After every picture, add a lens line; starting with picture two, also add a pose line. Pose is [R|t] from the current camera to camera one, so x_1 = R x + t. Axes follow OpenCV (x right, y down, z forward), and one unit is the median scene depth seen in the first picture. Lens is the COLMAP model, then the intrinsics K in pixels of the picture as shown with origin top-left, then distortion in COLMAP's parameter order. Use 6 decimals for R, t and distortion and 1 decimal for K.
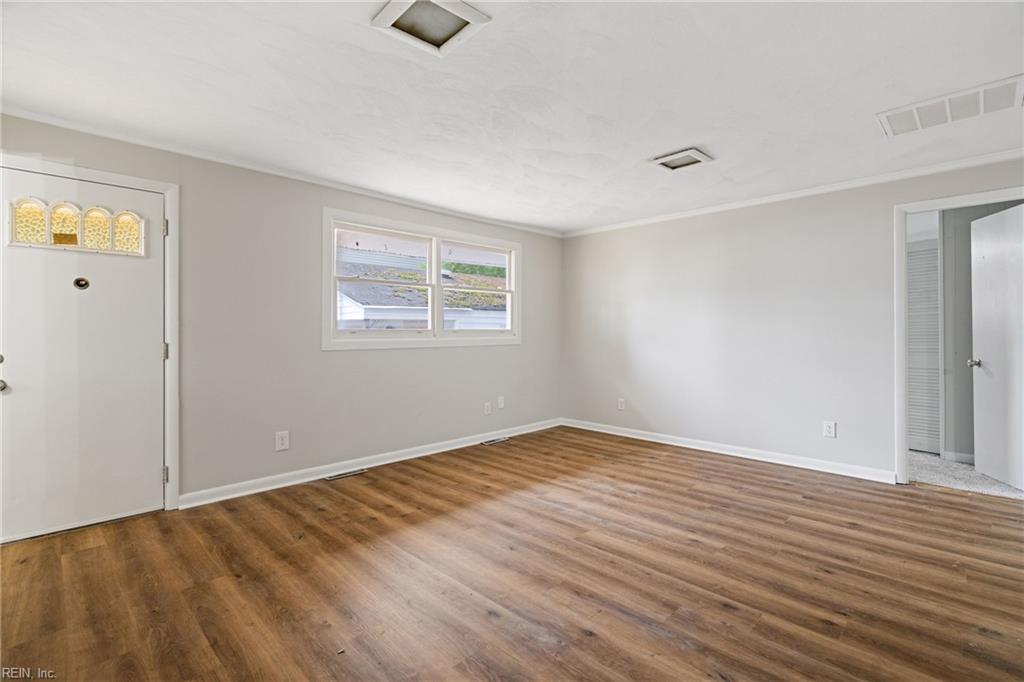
lens RADIAL K [[469.0, 0, 515.3], [0, 469.0, 334.6], [0, 0, 1]] dist [-0.010297, 0.000973]
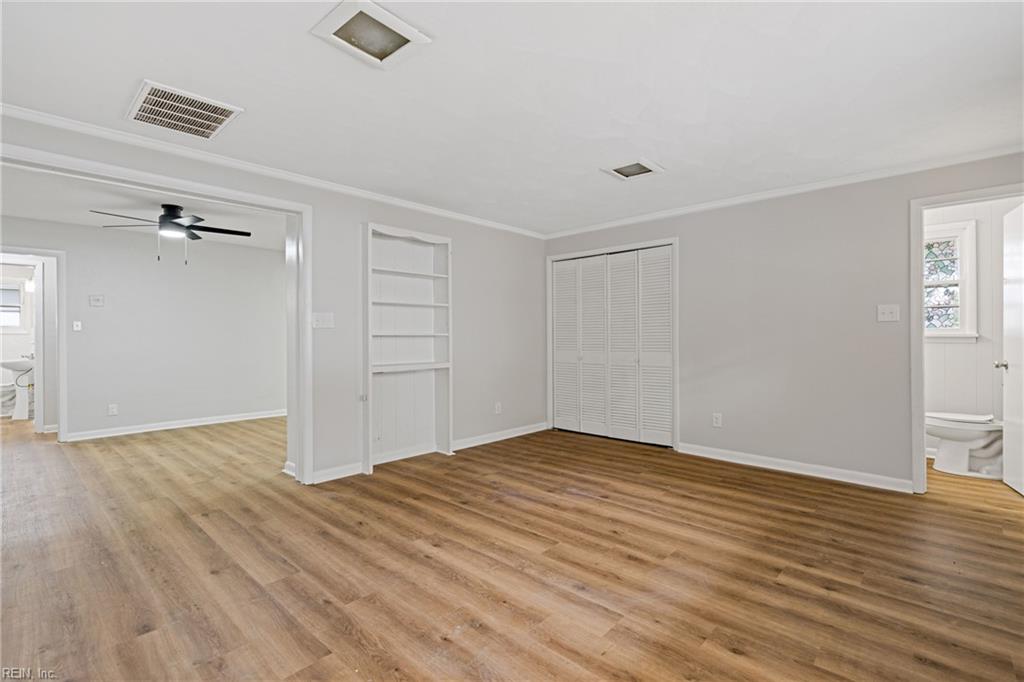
lens RADIAL K [[469.0, 0, 512.4], [0, 469.0, 339.4], [0, 0, 1]] dist [-0.010297, 0.000973]
pose [[-0.999540, 0.005745, -0.029784, 0.232058], [0.005531, 0.999958, 0.007278, -0.002290], [0.029825, 0.007109, -0.999530, 1.841198]]
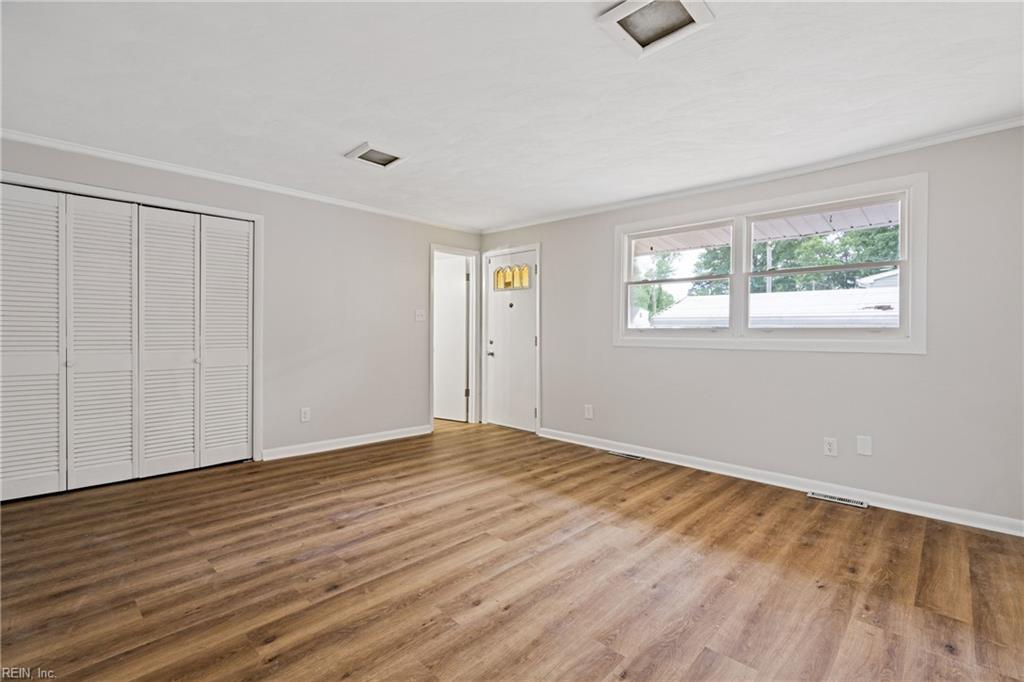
lens RADIAL K [[469.0, 0, 515.1], [0, 469.0, 335.2], [0, 0, 1]] dist [-0.010297, 0.000973]
pose [[0.017251, 0.010171, -0.999799, 1.054694], [-0.011053, 0.999889, 0.009981, -0.003035], [0.999790, 0.010878, 0.017362, 0.964397]]
